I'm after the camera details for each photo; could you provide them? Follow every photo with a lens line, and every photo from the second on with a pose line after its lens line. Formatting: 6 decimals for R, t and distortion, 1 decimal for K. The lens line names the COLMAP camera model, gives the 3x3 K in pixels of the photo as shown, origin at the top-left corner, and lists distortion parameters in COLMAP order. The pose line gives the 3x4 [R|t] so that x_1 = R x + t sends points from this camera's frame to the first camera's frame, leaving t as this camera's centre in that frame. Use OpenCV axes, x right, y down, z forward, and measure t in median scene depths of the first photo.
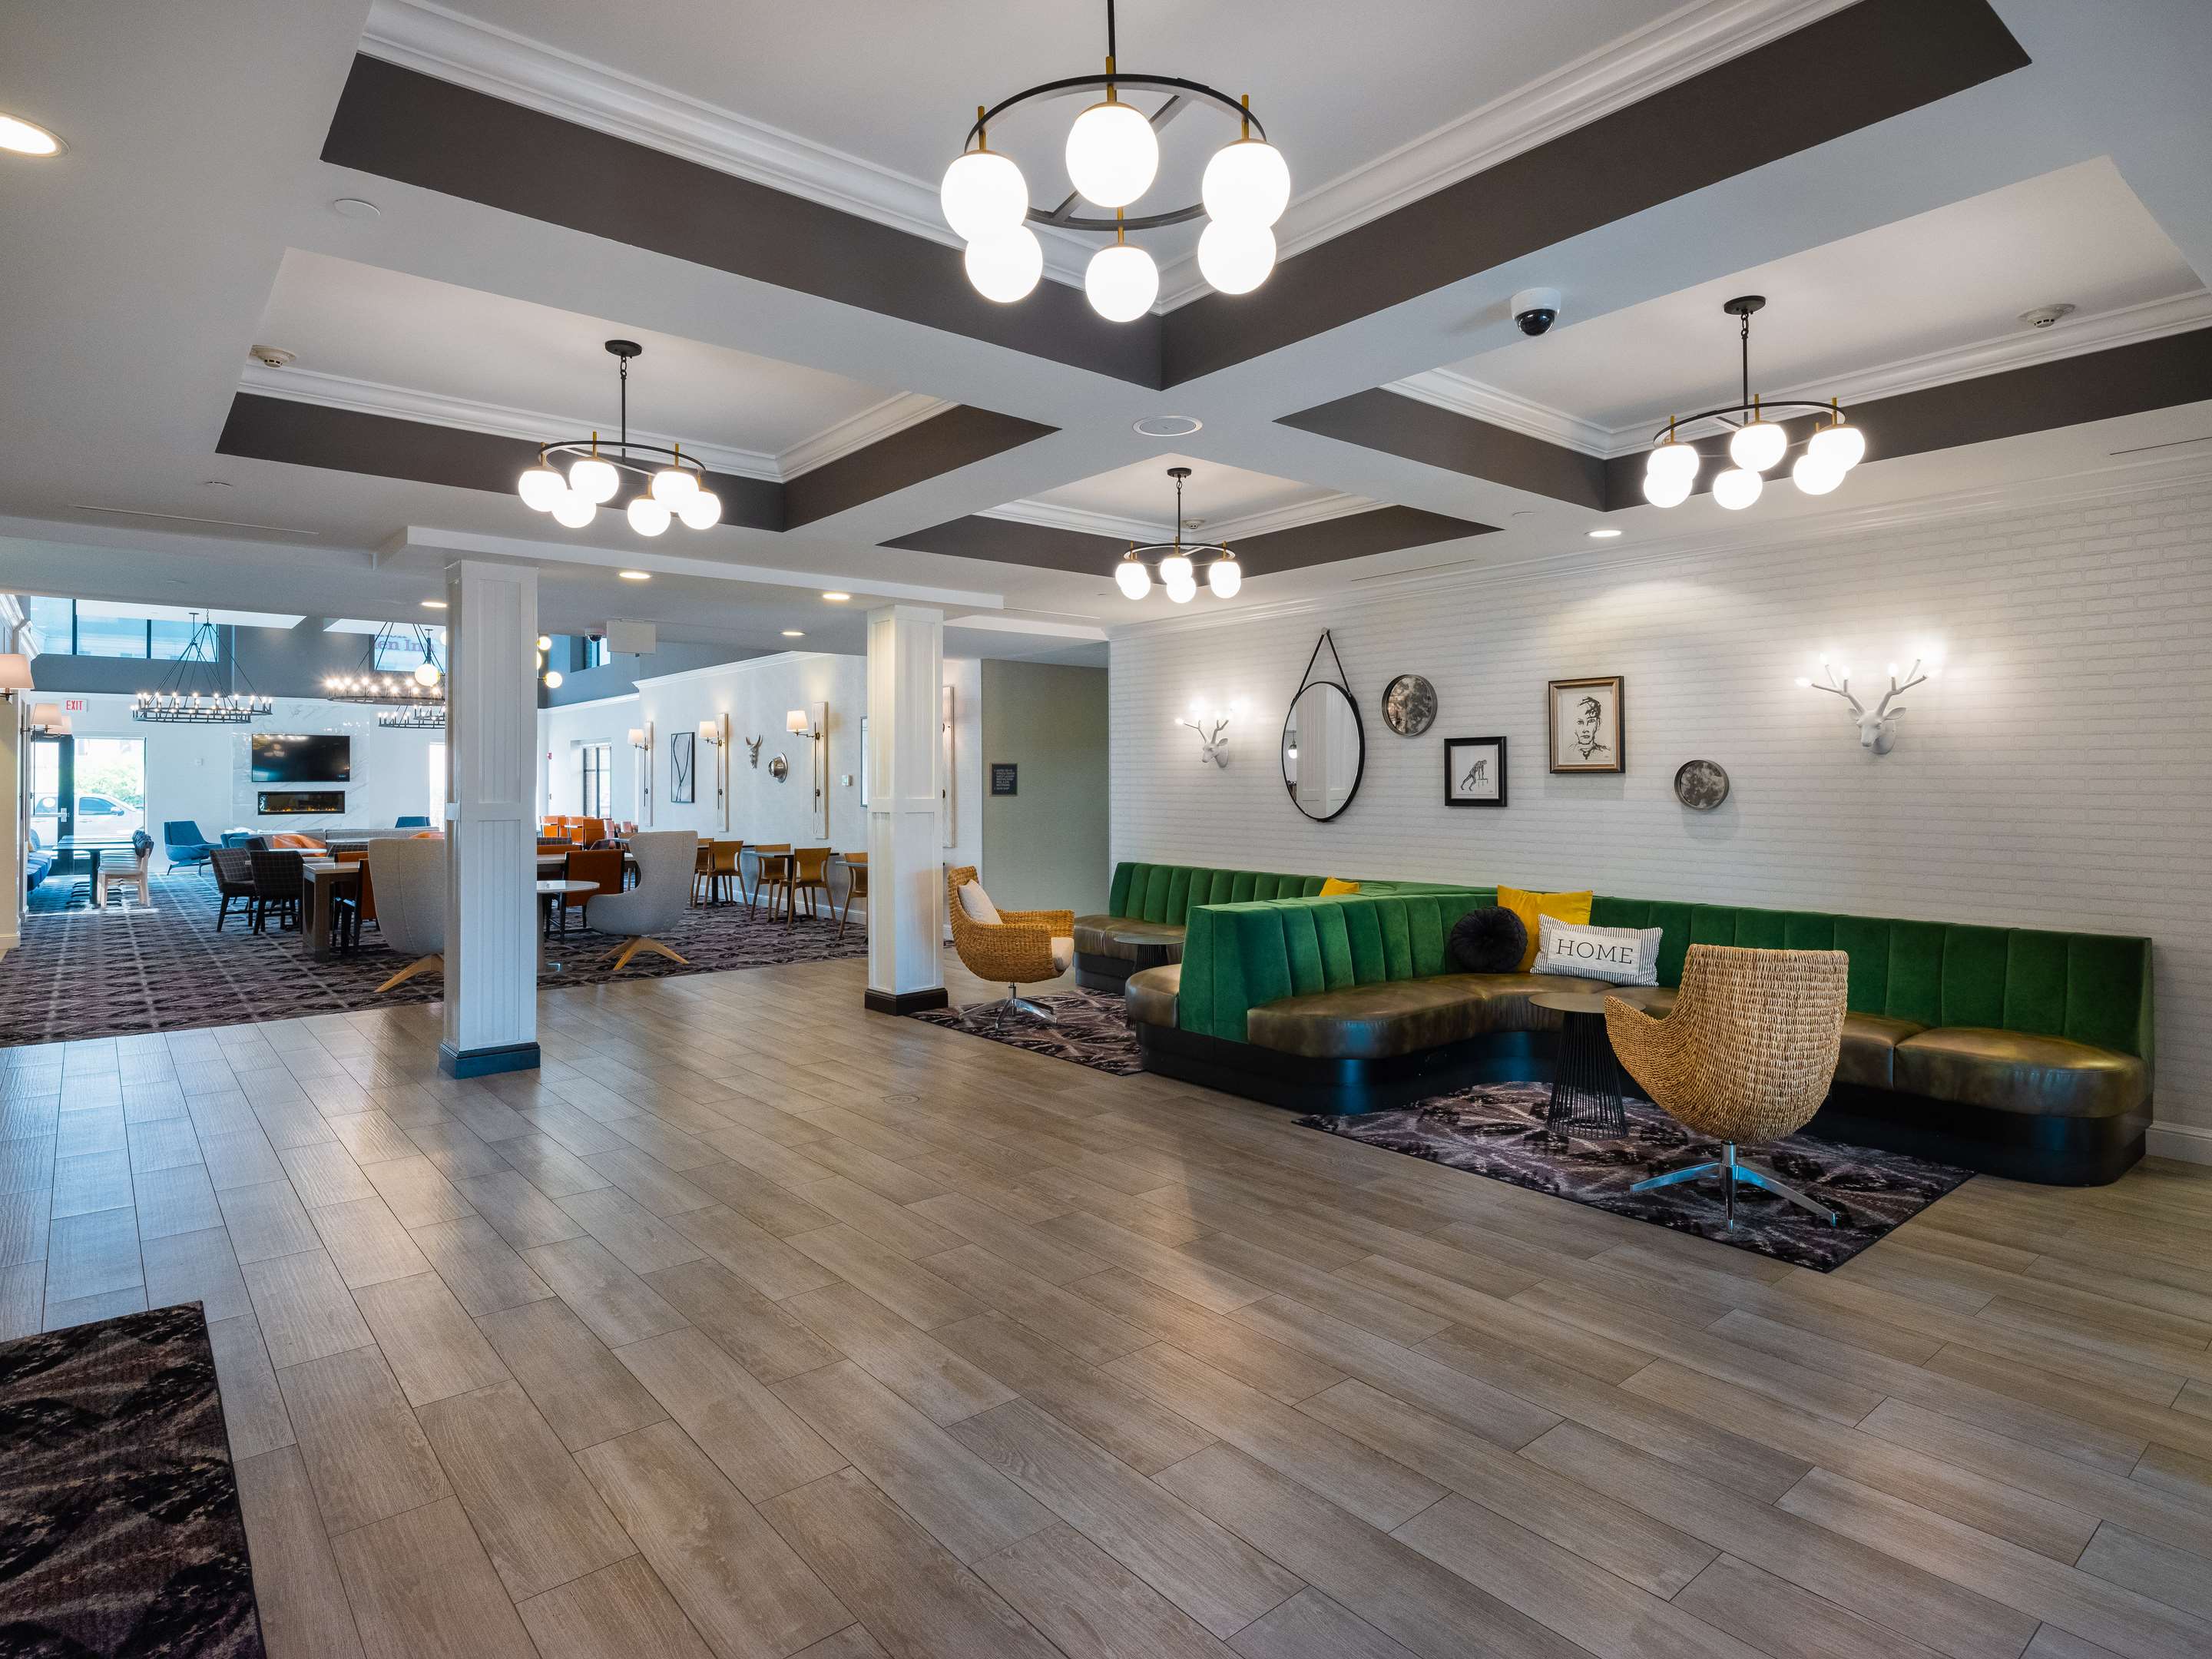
lens RADIAL K [[1196.0, 0, 1109.3], [0, 1196.0, 826.8], [0, 0, 1]] dist [0.007918, -0.002073]
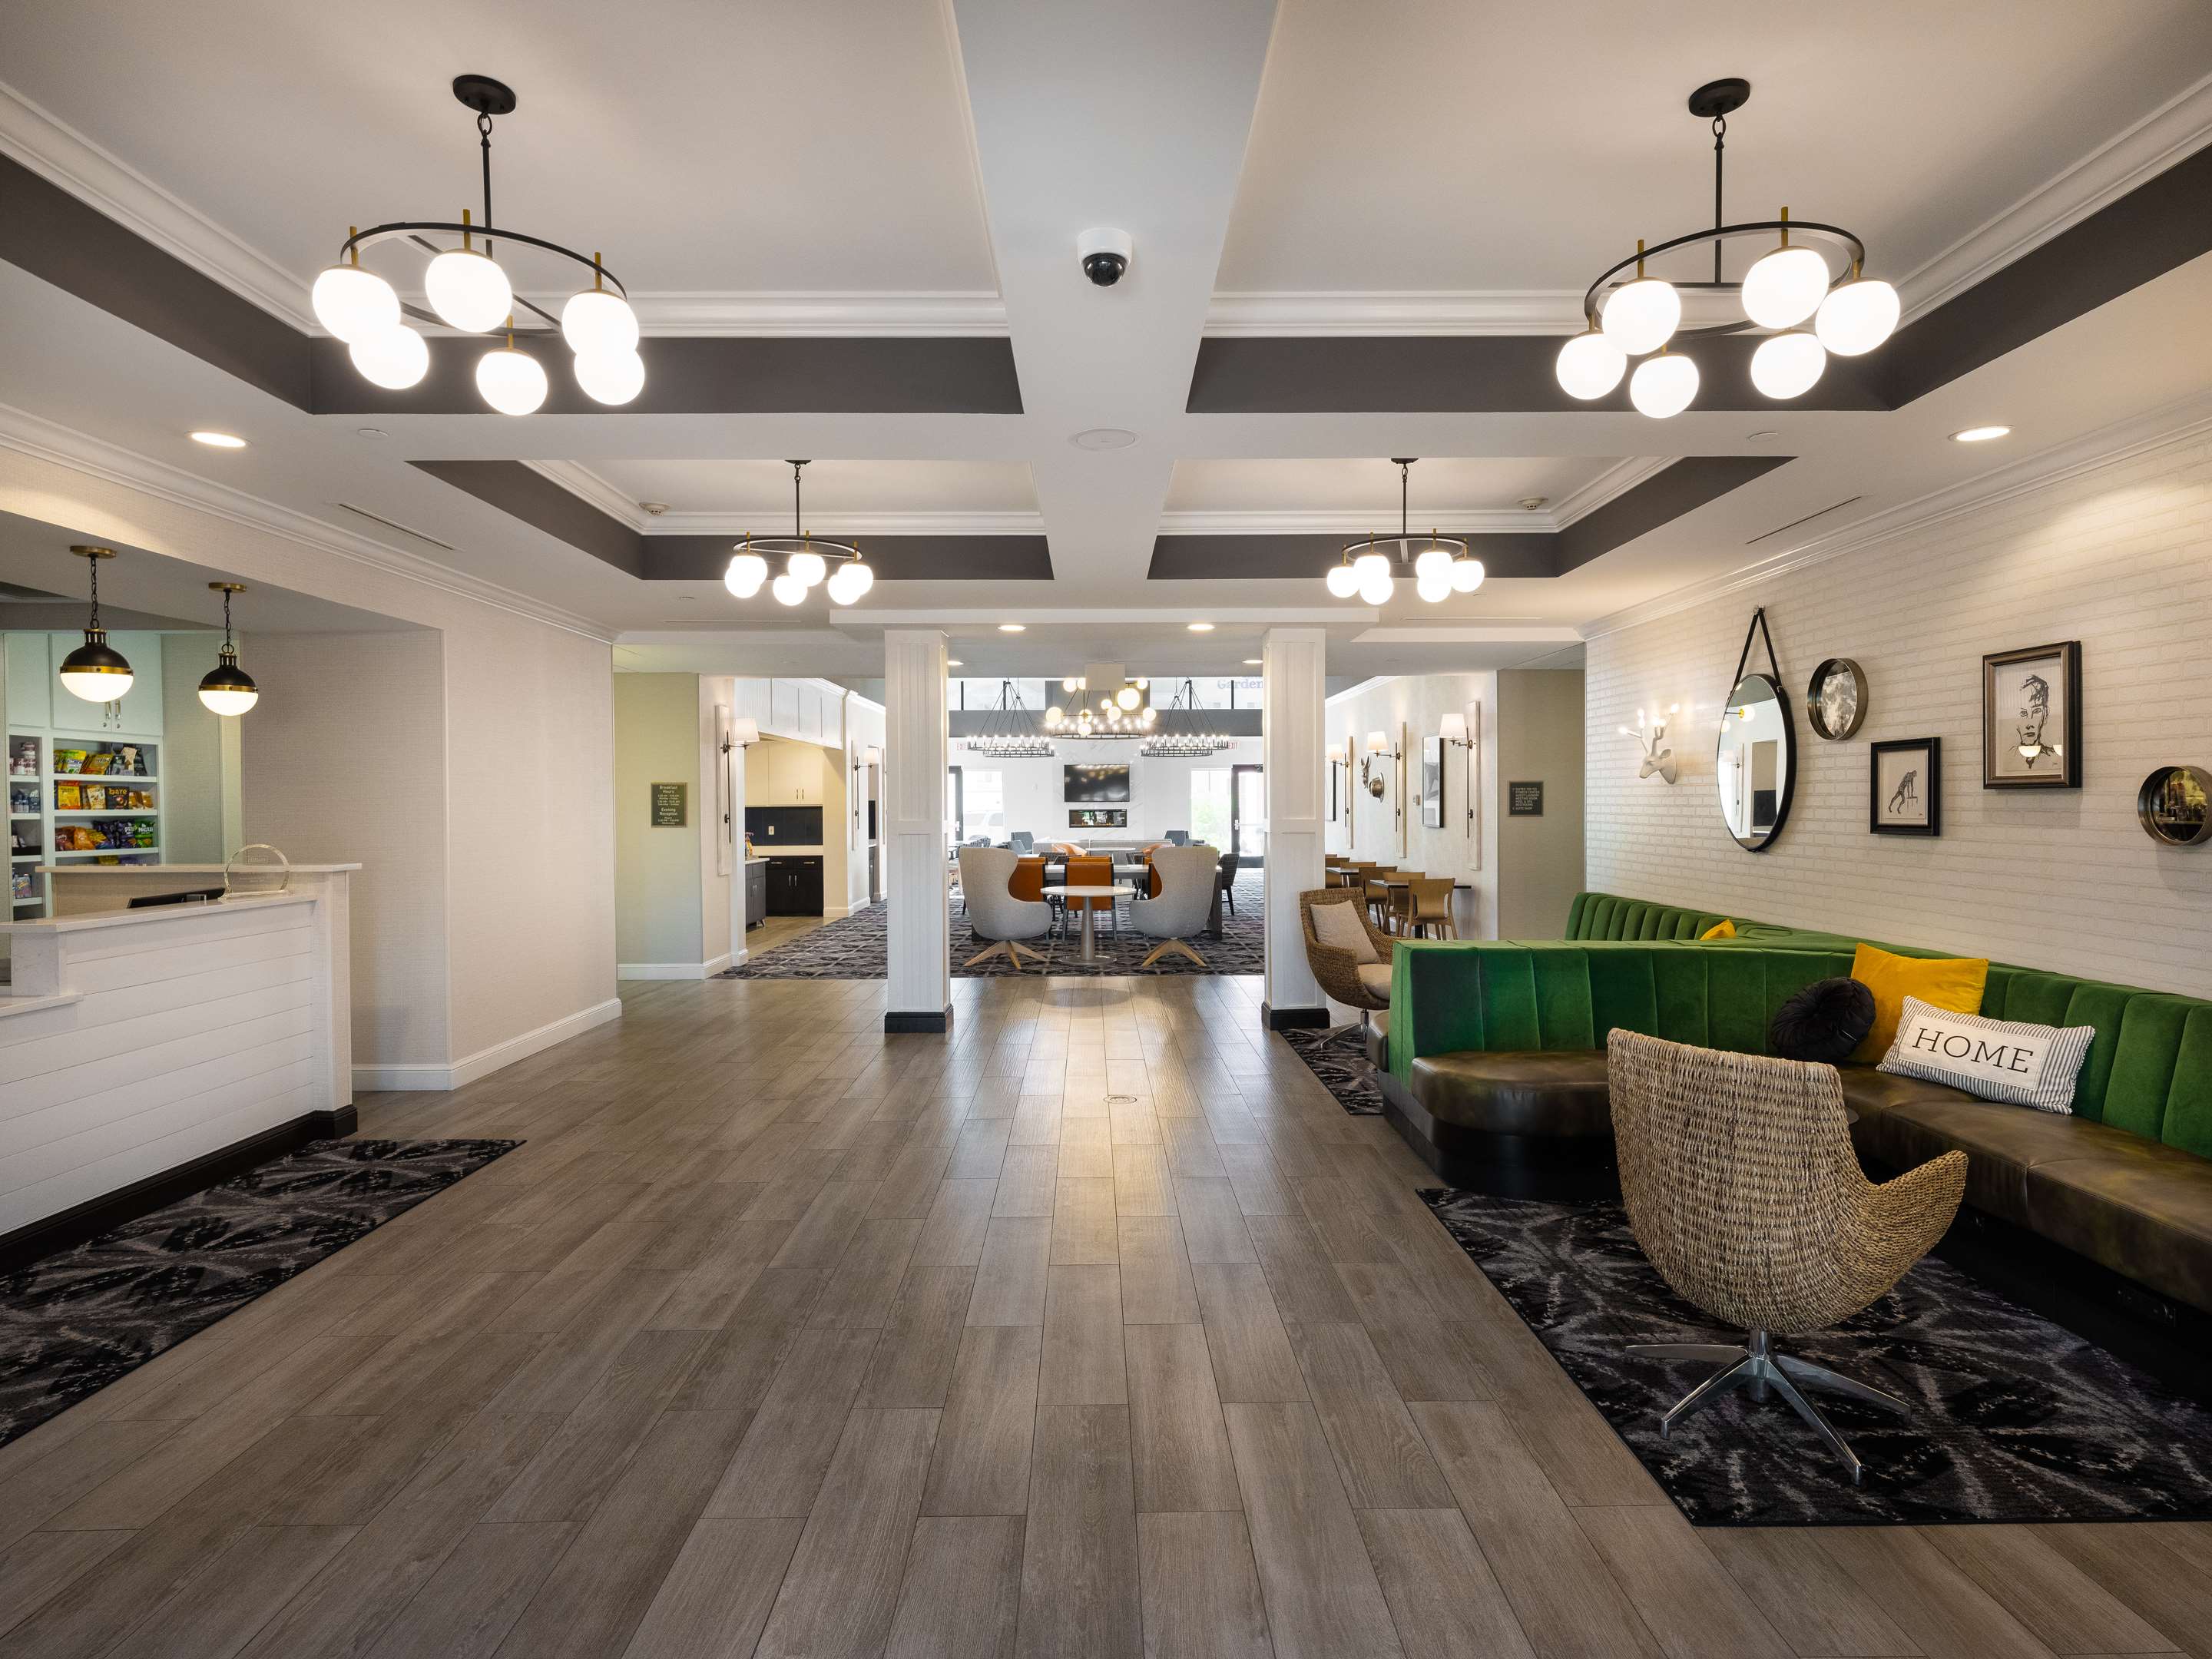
lens RADIAL K [[1196.0, 0, 1109.3], [0, 1196.0, 826.8], [0, 0, 1]] dist [0.007918, -0.002073]
pose [[0.779258, 0.011787, -0.626593, 0.428561], [-0.021887, 0.999725, -0.008414, -0.005578], [0.626321, 0.020271, 0.779301, 0.144333]]
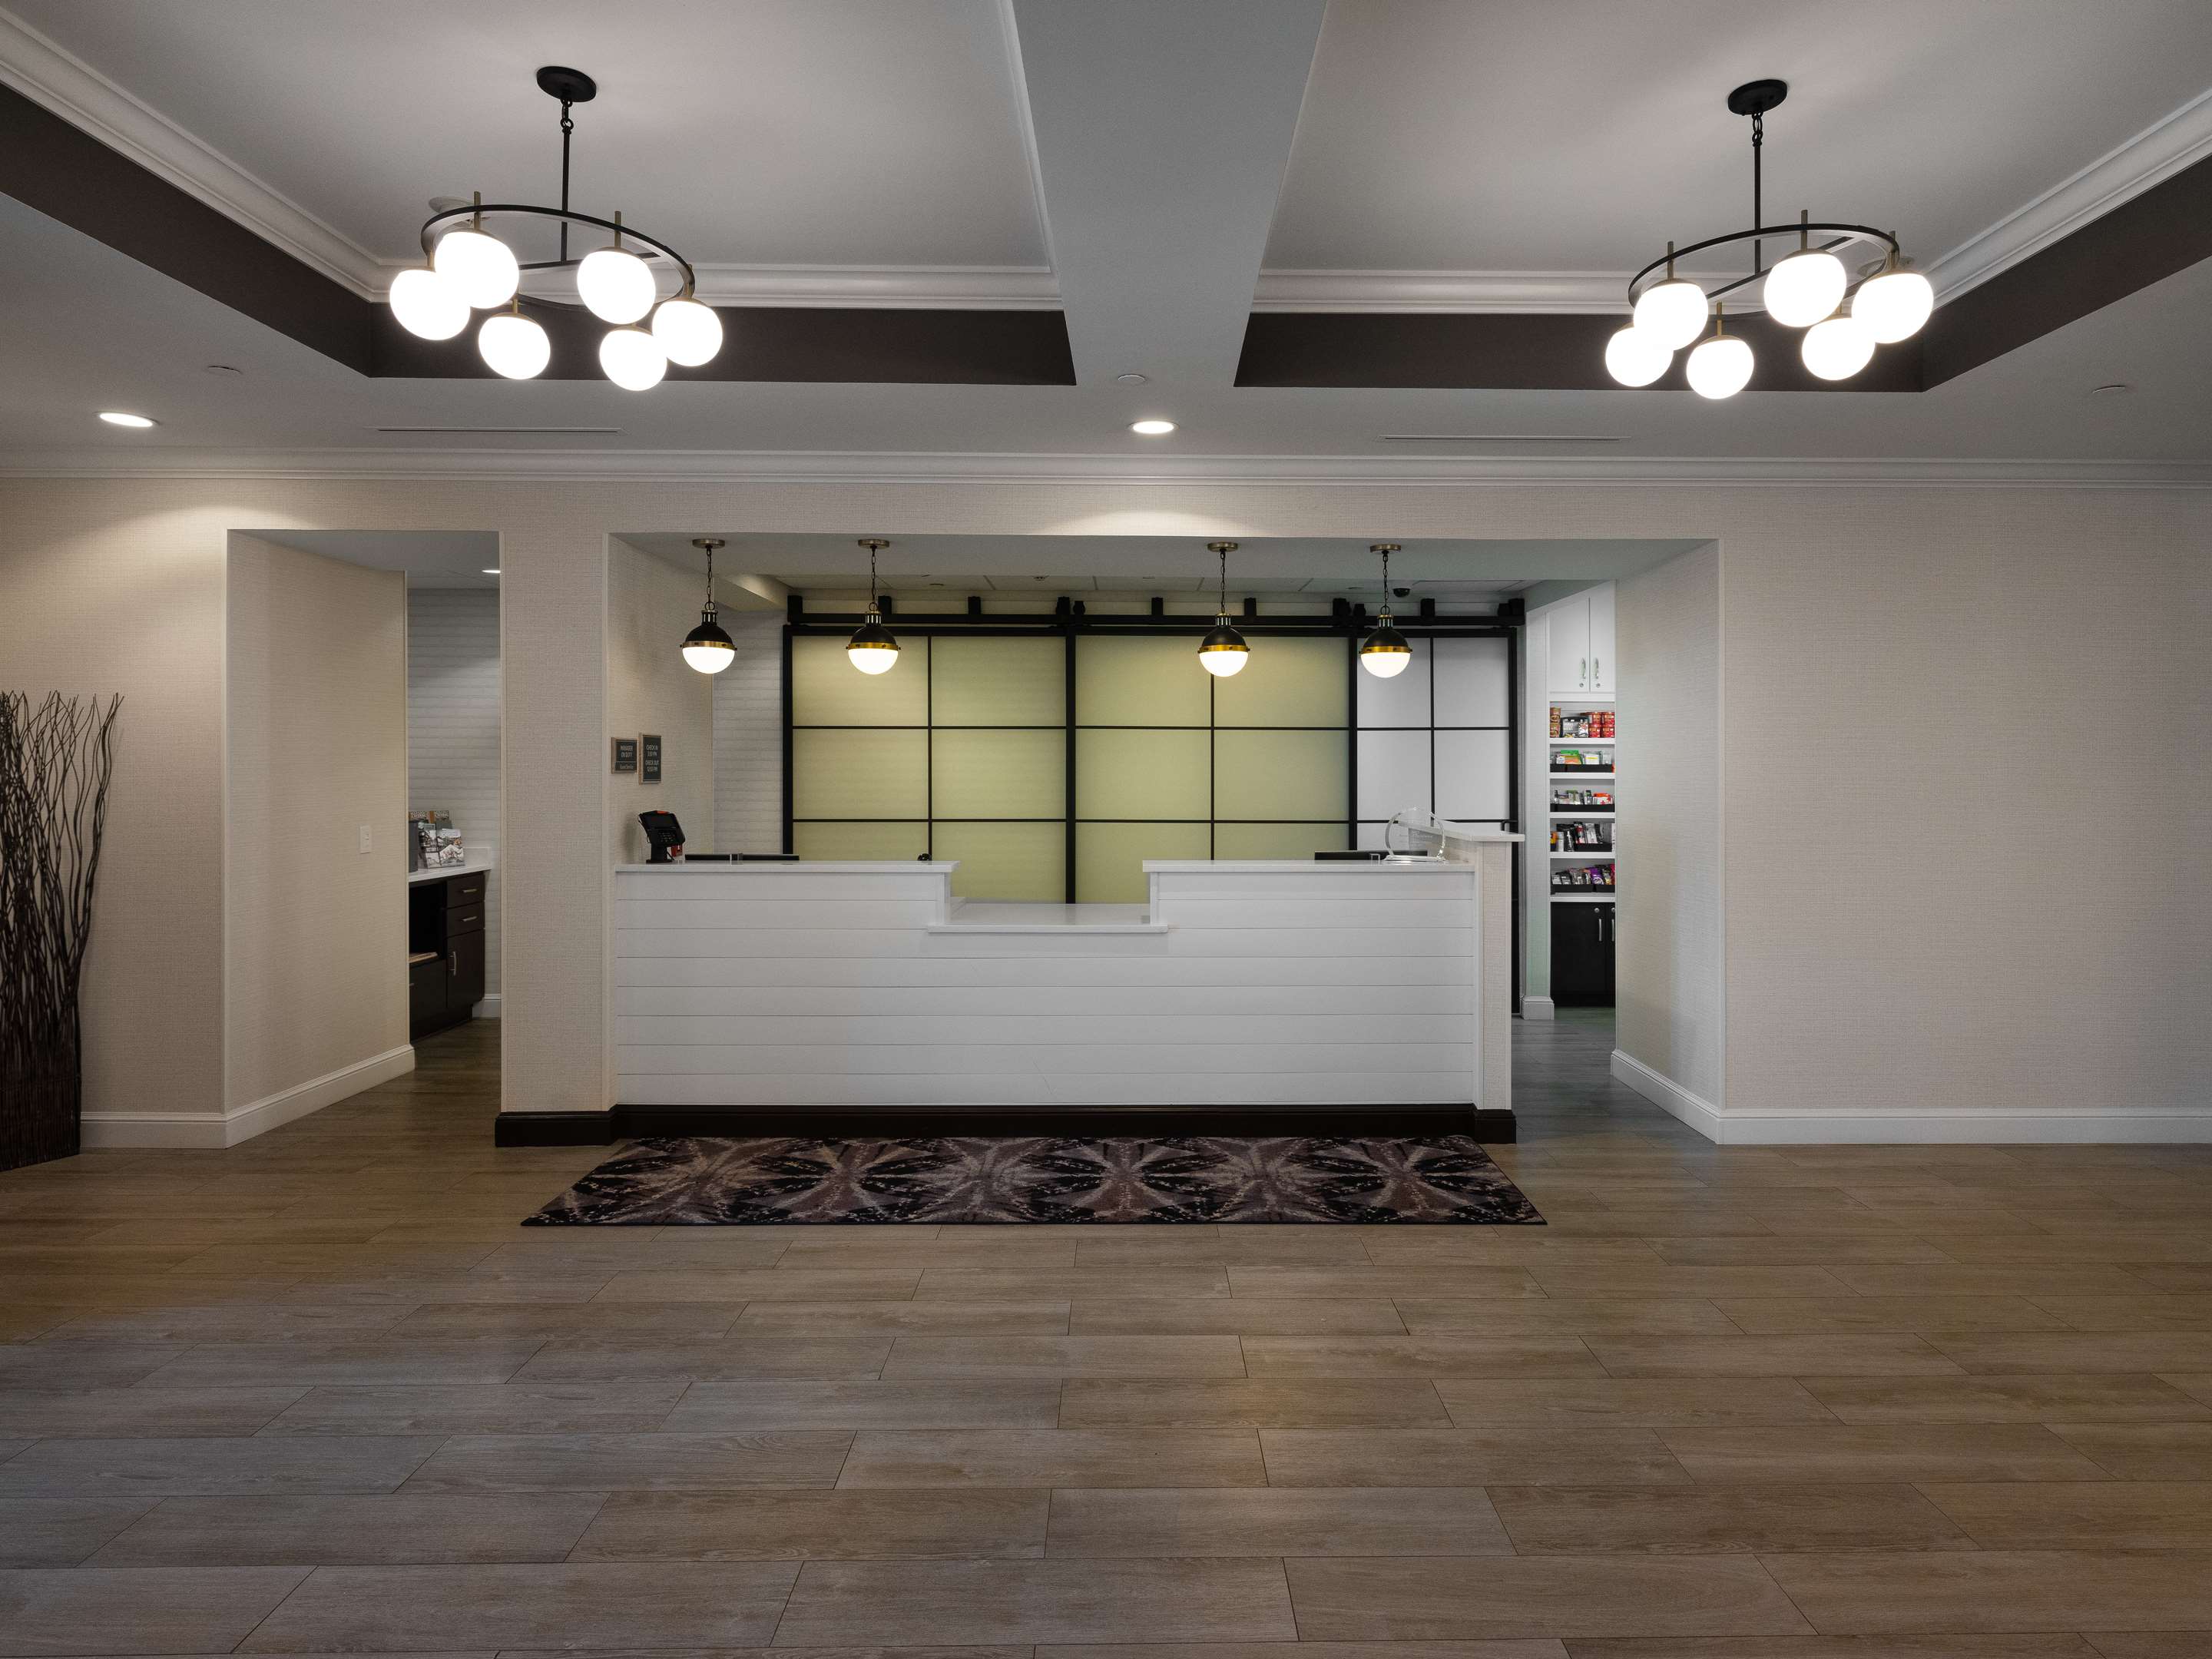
lens RADIAL K [[1196.0, 0, 1109.3], [0, 1196.0, 826.8], [0, 0, 1]] dist [0.007918, -0.002073]
pose [[-0.636174, 0.033414, -0.770822, 0.196450], [-0.027782, 0.997422, 0.066165, -0.021315], [0.771045, 0.063508, -0.633606, 0.747648]]
